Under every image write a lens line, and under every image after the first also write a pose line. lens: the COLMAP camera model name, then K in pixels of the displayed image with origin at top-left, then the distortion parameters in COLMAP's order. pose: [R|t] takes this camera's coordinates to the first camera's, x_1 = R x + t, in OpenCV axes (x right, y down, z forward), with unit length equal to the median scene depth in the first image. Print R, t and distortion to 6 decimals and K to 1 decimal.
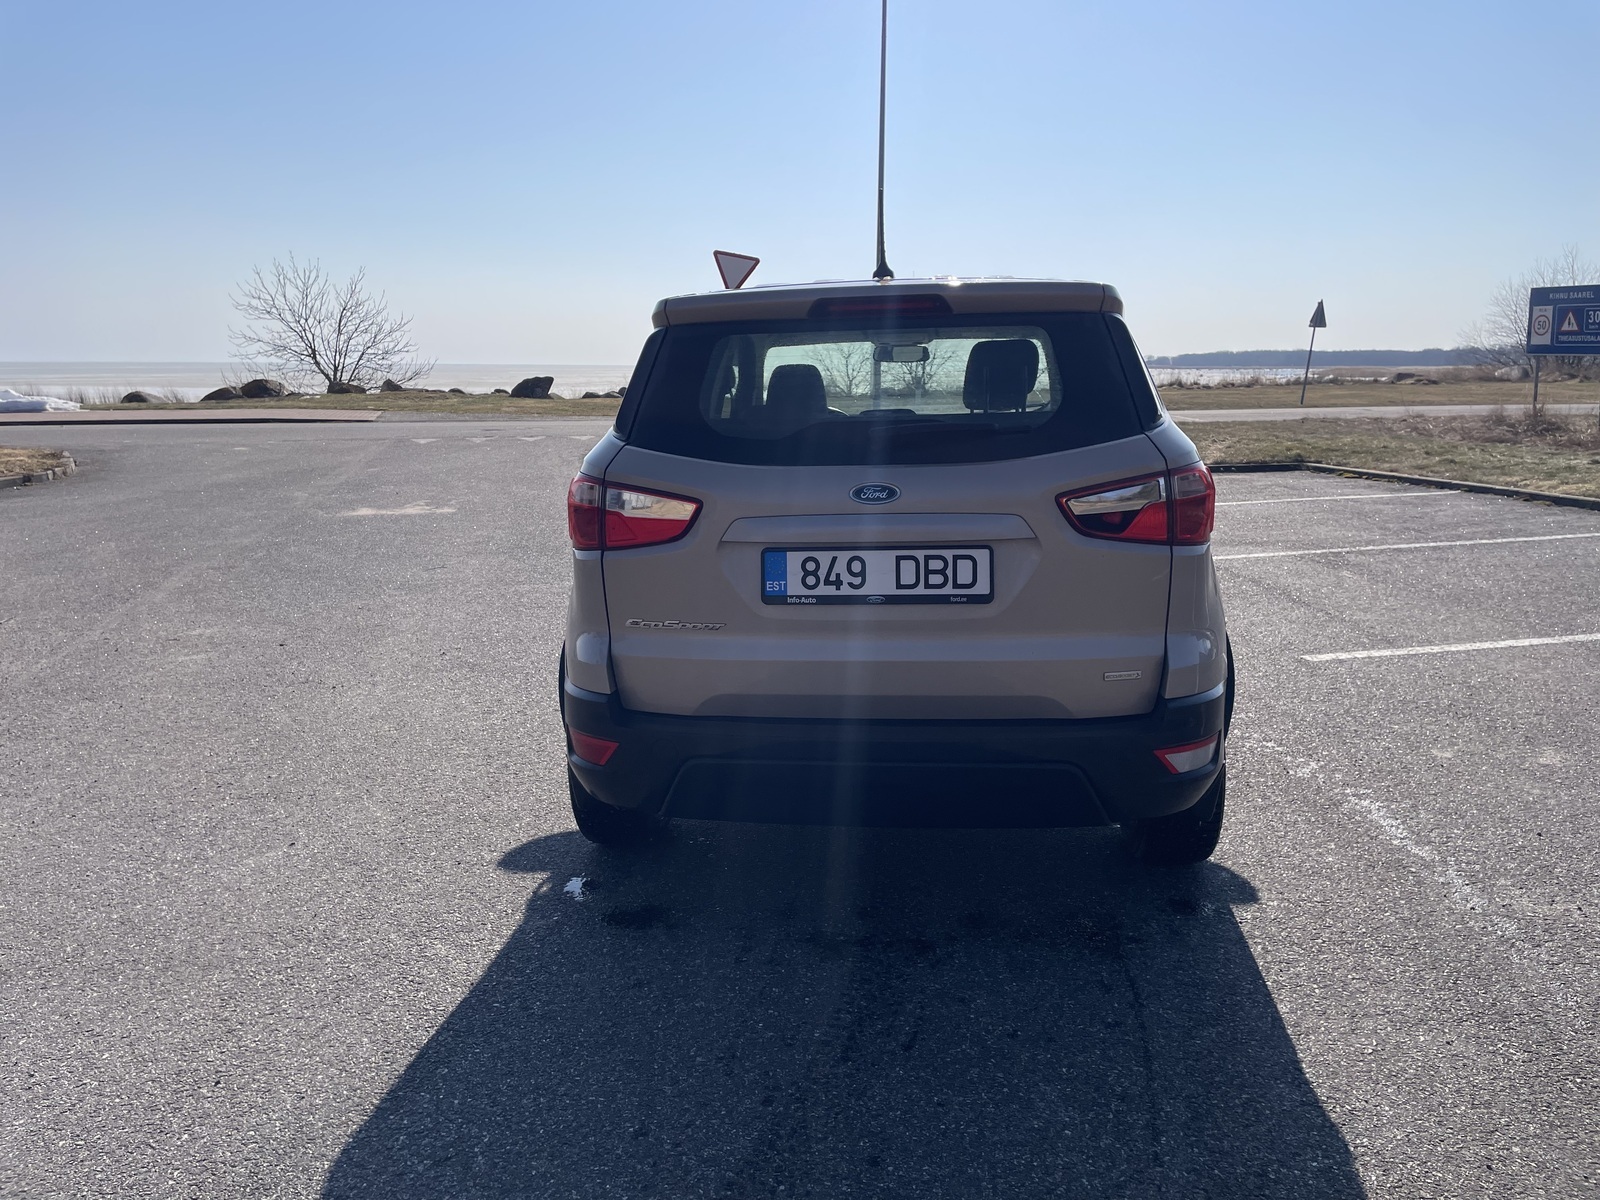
lens RADIAL K [[1205.7, 0, 800.0], [0, 1205.7, 589.8], [0, 0, 1]] dist [0.045762, -0.004126]
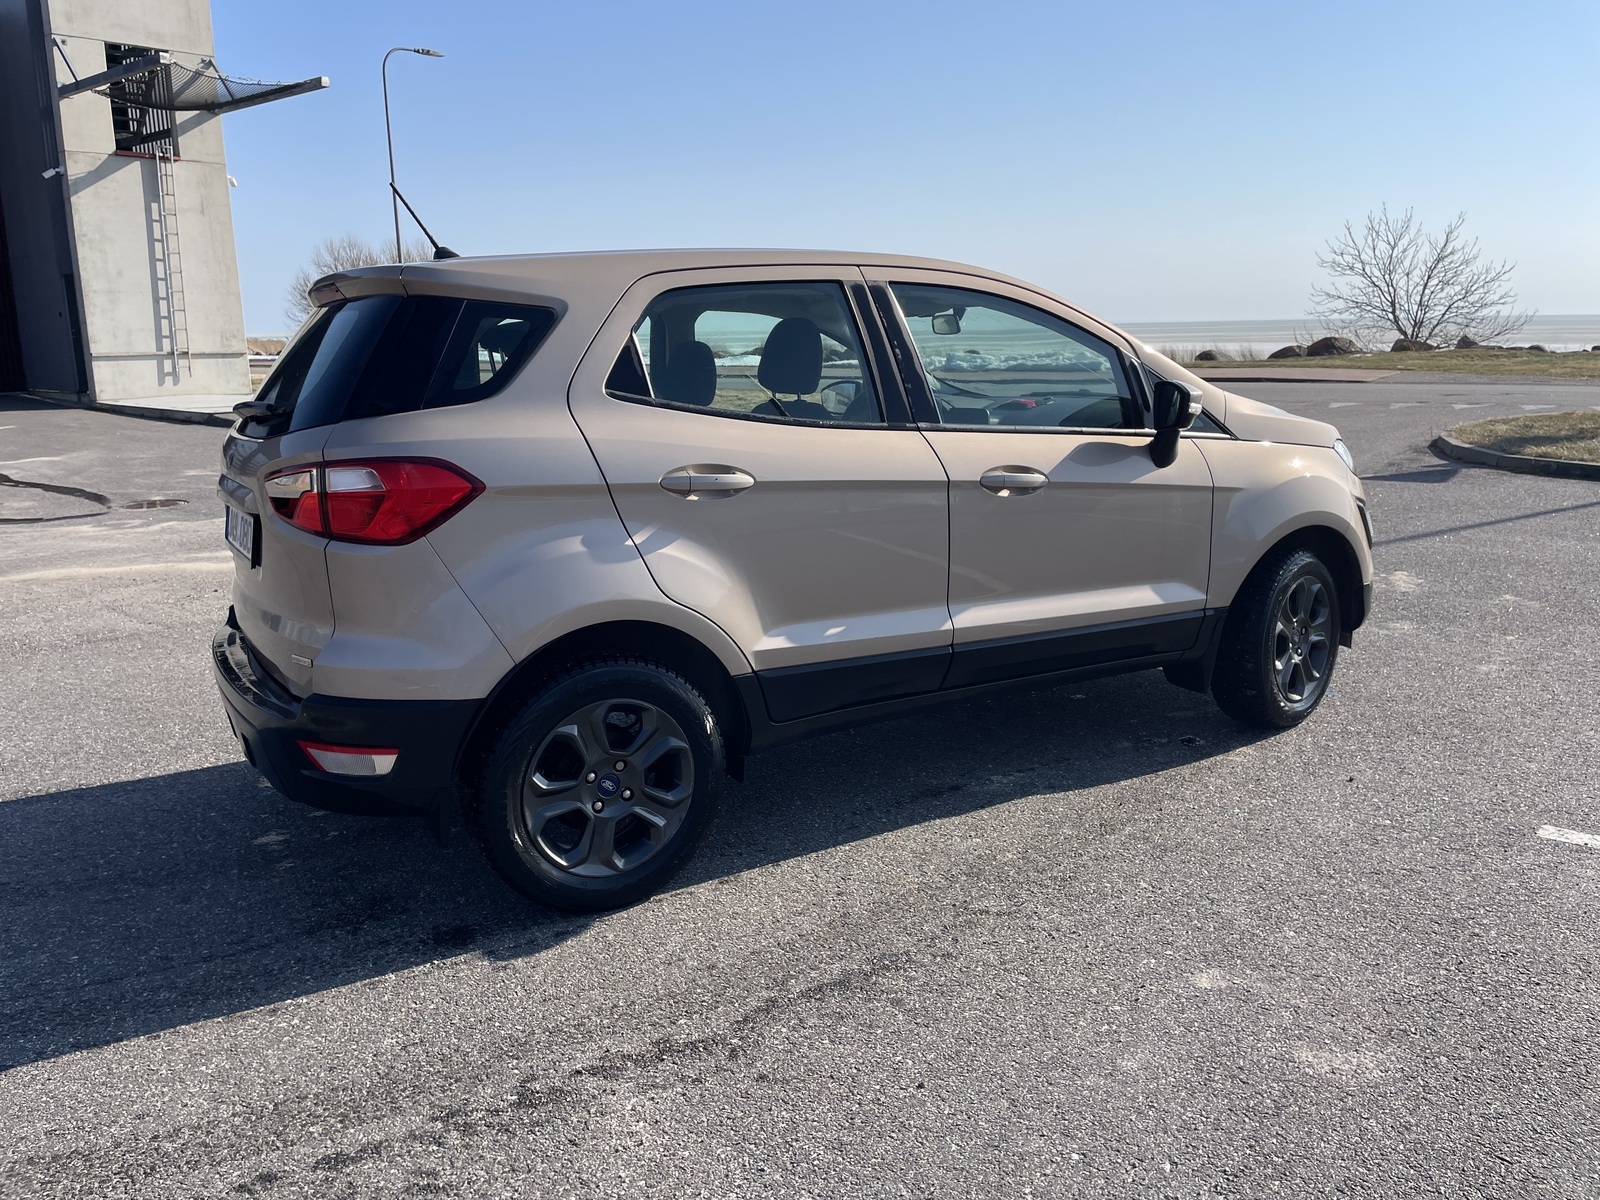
lens RADIAL K [[1209.9, 0, 800.0], [0, 1209.9, 600.0], [0, 0, 1]] dist [0.038052, -0.000120]
pose [[0.598251, 0.171190, -0.782809, 1.346699], [-0.135434, 0.984460, 0.111786, -0.171133], [0.789781, 0.039143, 0.612139, 0.688127]]
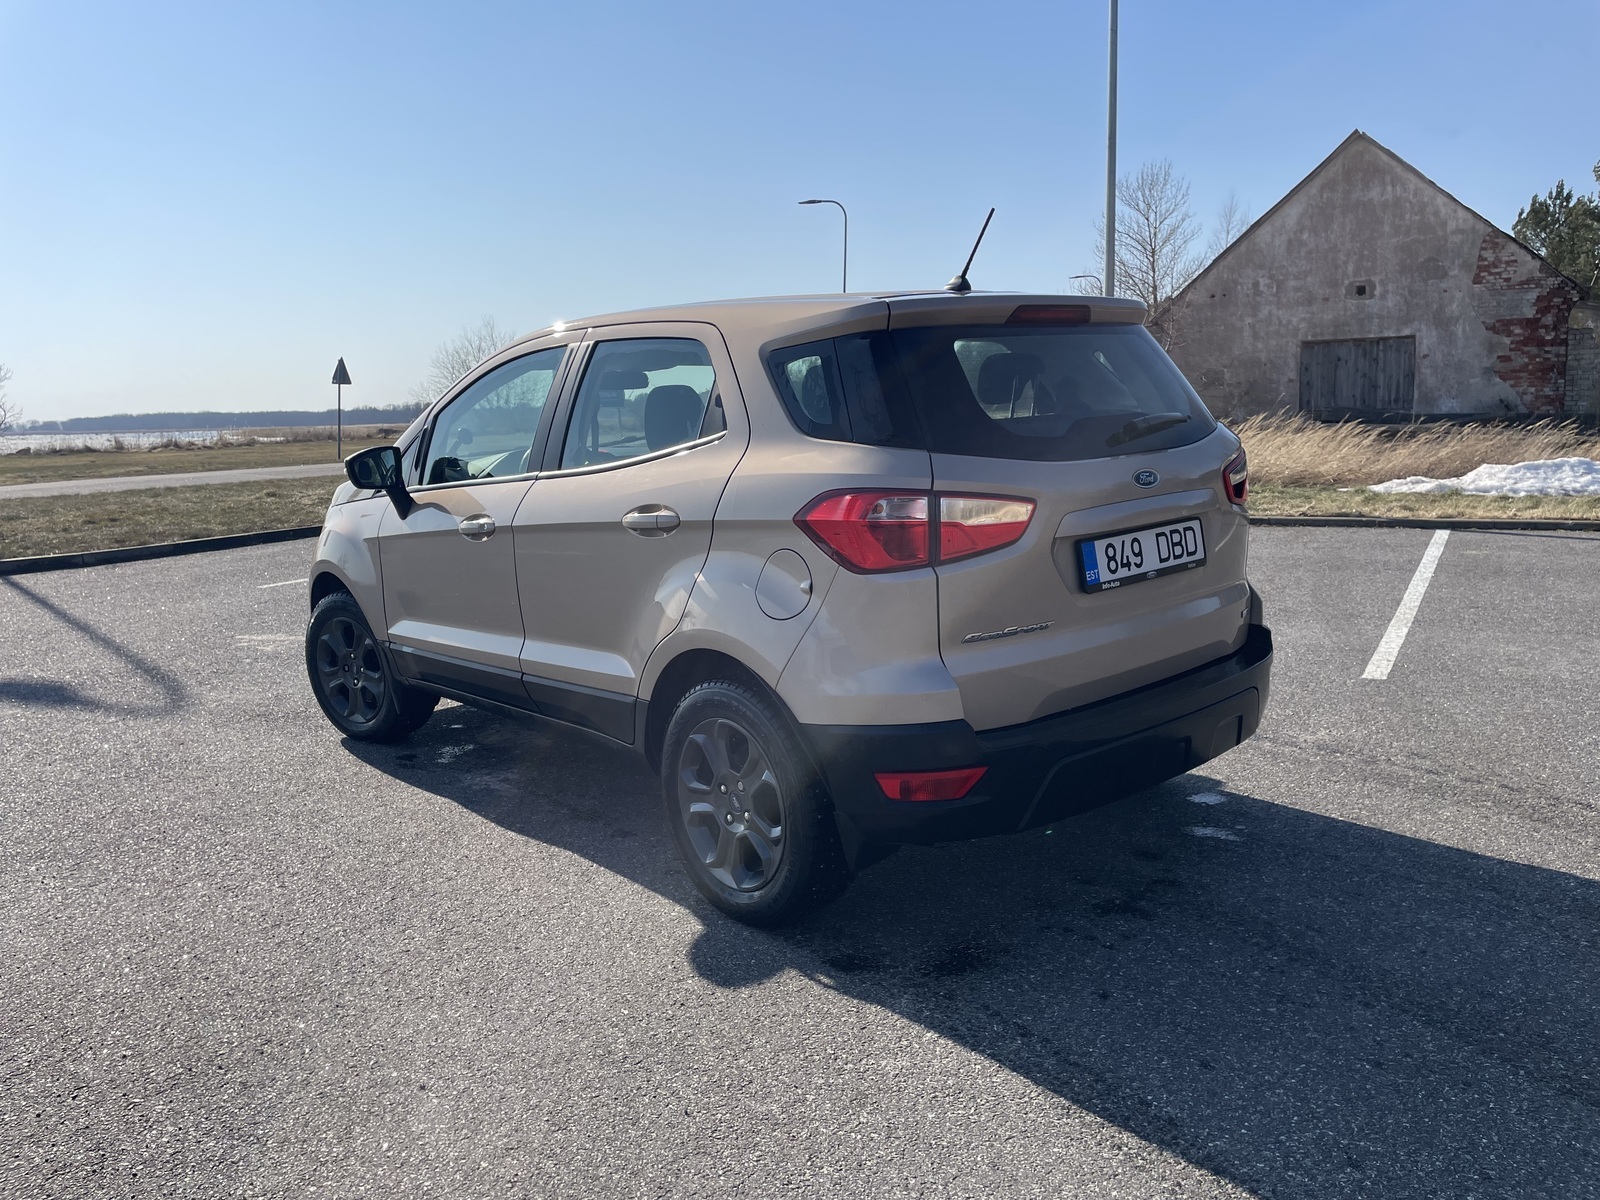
lens RADIAL K [[1209.9, 0, 800.0], [0, 1209.9, 600.0], [0, 0, 1]] dist [0.038052, -0.000120]
pose [[0.675898, -0.135278, 0.724473, -0.942708], [0.164775, 0.985864, 0.030359, -0.054894], [-0.718339, 0.098855, 0.688634, 0.462020]]
